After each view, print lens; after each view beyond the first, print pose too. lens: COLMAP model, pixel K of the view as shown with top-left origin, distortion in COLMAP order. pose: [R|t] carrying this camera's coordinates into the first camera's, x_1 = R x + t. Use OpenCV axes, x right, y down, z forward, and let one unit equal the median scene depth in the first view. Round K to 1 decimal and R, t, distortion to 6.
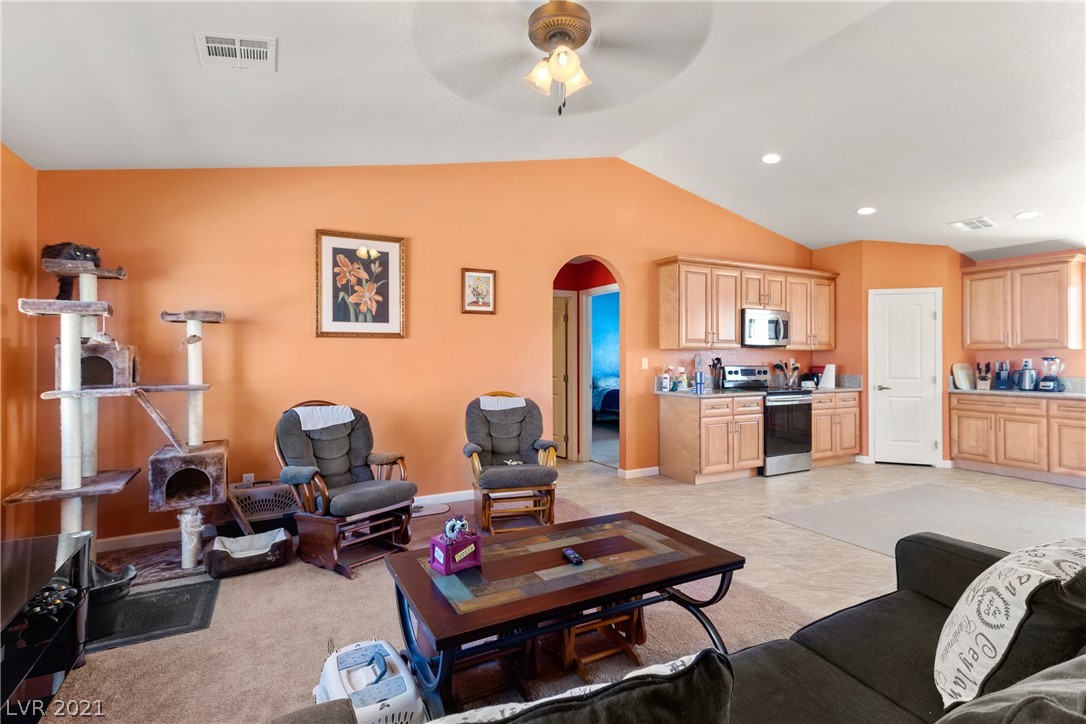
lens RADIAL K [[526.6, 0, 540.2], [0, 526.6, 350.8], [0, 0, 1]] dist [0.014810, 0.012562]
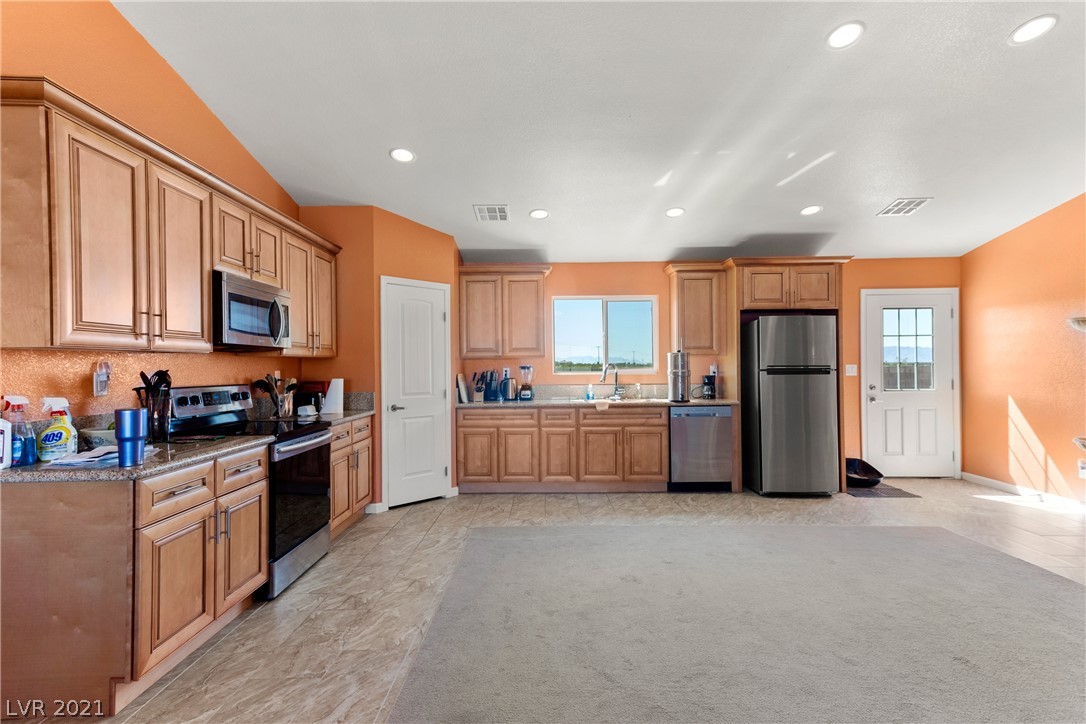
lens RADIAL K [[520.5, 0, 540.6], [0, 520.5, 366.9], [0, 0, 1]] dist [0.023725, 0.000855]
pose [[0.479814, -0.006030, 0.877349, 0.102357], [-0.001189, 0.999971, 0.007523, 0.006281], [-0.877369, -0.004653, 0.479793, 0.518702]]
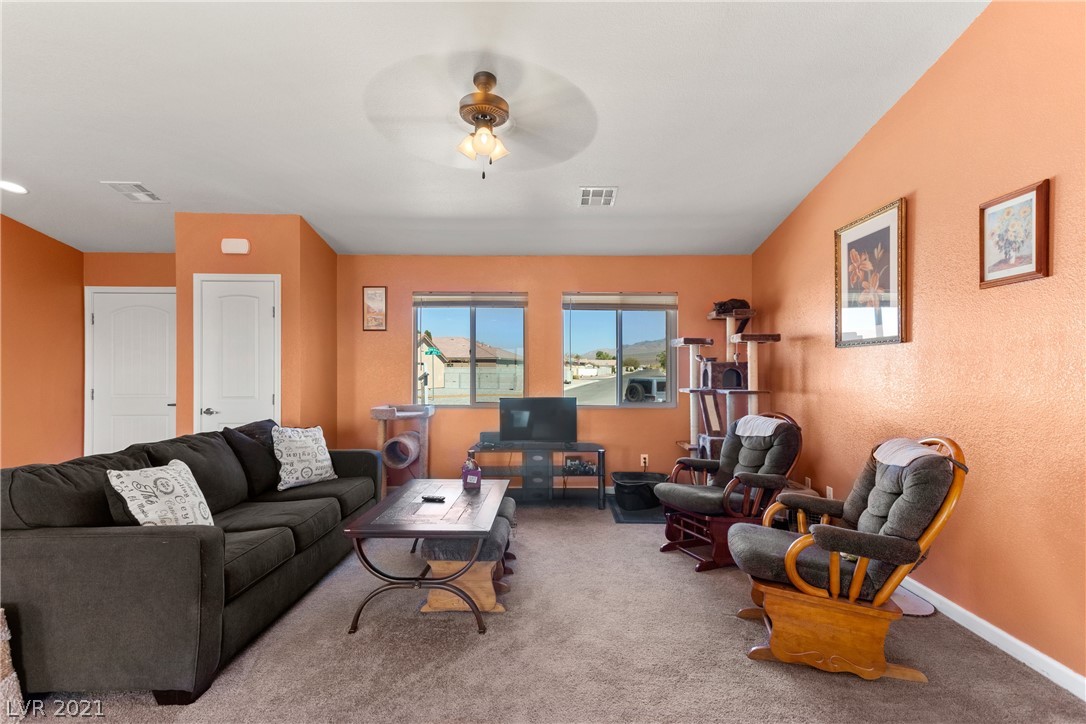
lens RADIAL K [[520.7, 0, 545.3], [0, 520.7, 370.3], [0, 0, 1]] dist [0.016757, 0.000039]
pose [[-0.470990, 0.000979, -0.882138, 0.446131], [0.009462, 0.999947, -0.003943, 0.008523], [0.882088, -0.010204, -0.470975, 0.713207]]
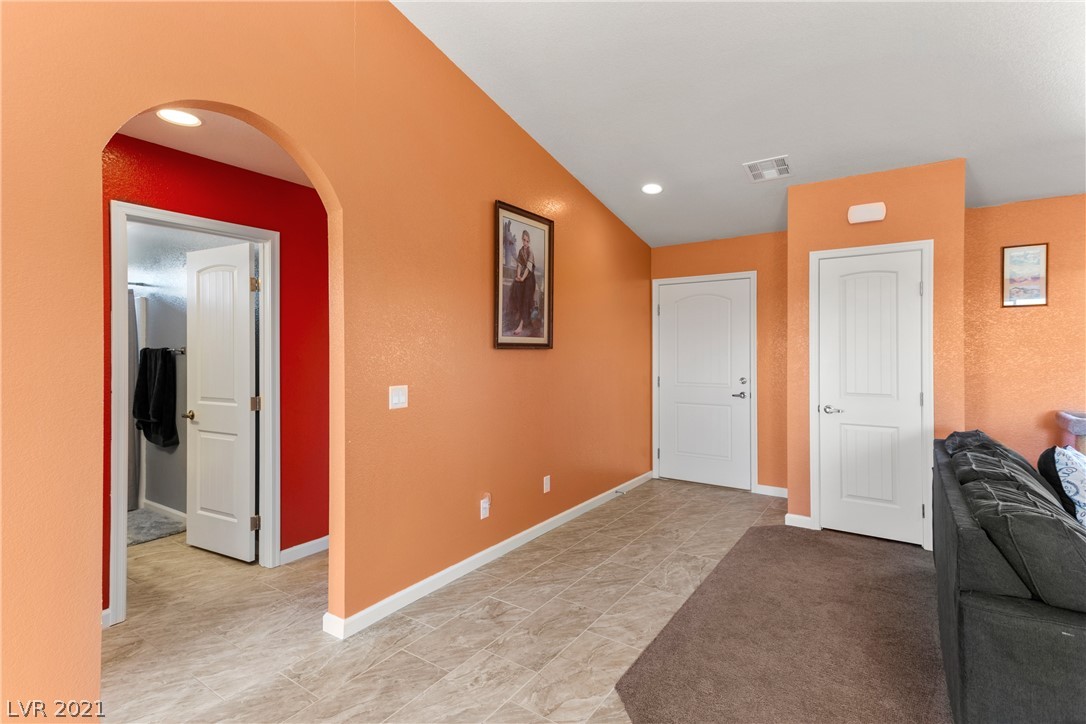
lens RADIAL K [[517.0, 0, 540.7], [0, 517.0, 349.8], [0, 0, 1]] dist [0.025303, 0.000844]
pose [[-0.892623, 0.000829, -0.450803, 0.630399], [0.006967, 0.999904, -0.011955, -0.009087], [0.450749, -0.013811, -0.892544, 0.329856]]
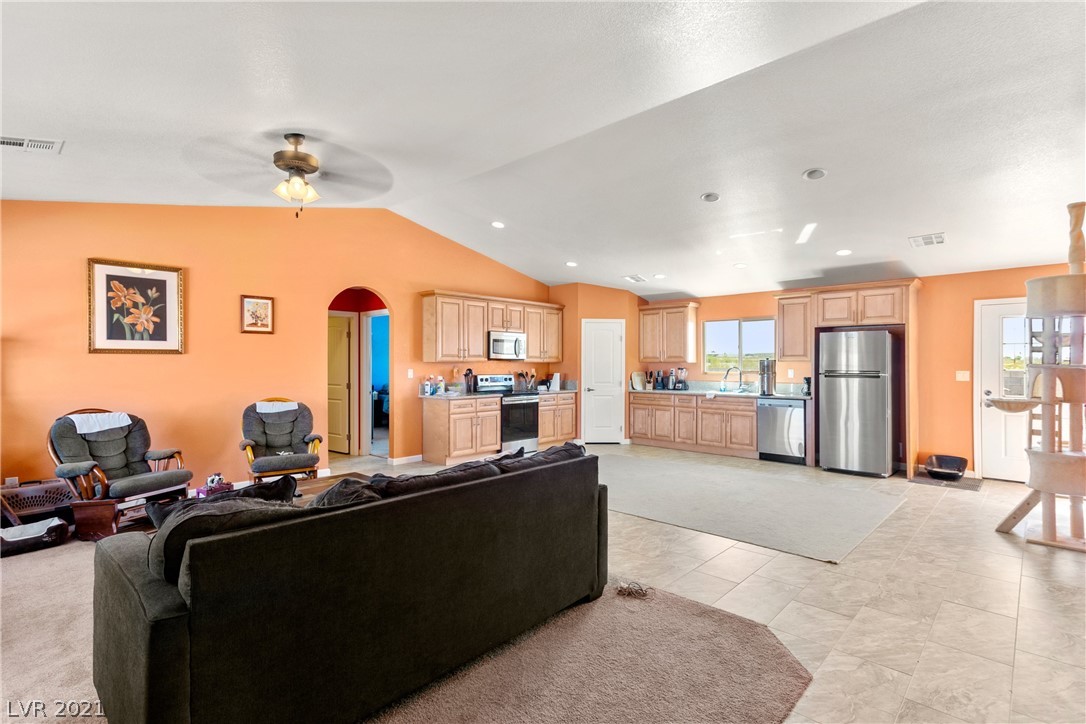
lens RADIAL K [[525.3, 0, 544.5], [0, 525.3, 361.9], [0, 0, 1]] dist [0.030735, 0.001288]
pose [[0.944916, 0.001556, 0.327309, 0.089051], [-0.004539, 0.999955, 0.008352, -0.015701], [-0.327281, -0.009378, 0.944880, -0.297365]]
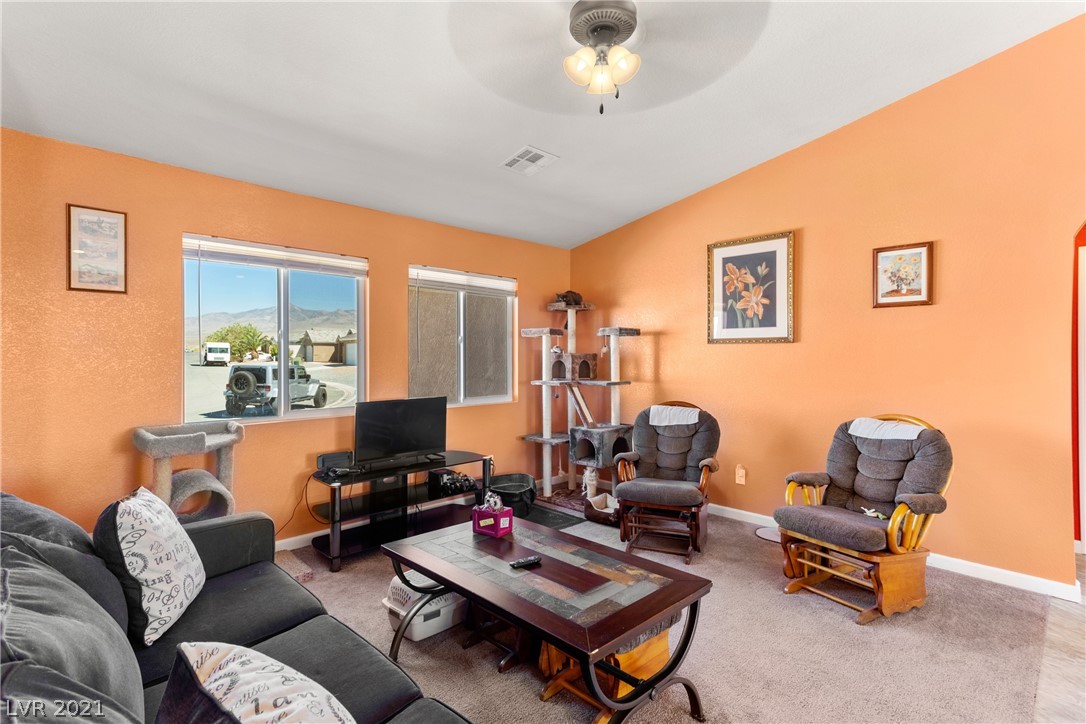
lens RADIAL K [[533.0, 0, 541.3], [0, 533.0, 353.4], [0, 0, 1]] dist [0.024772, 0.000982]
pose [[0.287273, 0.000545, -0.957849, 0.383702], [0.006650, 0.999975, 0.002563, -0.008611], [0.957826, -0.007106, 0.287262, 0.259123]]
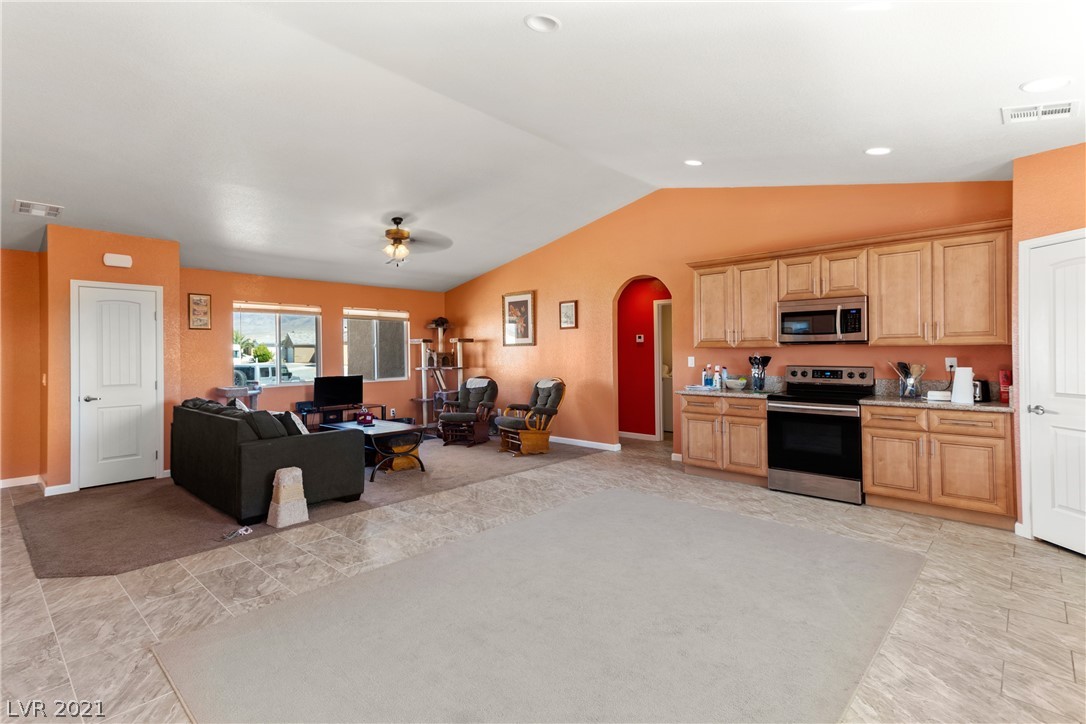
lens RADIAL K [[517.0, 0, 540.7], [0, 517.0, 349.8], [0, 0, 1]] dist [0.025303, 0.000844]
pose [[0.324920, -0.007138, -0.945715, 1.128247], [0.020240, 0.999795, -0.000593, -0.006514], [0.945525, -0.018949, 0.324998, 0.345401]]
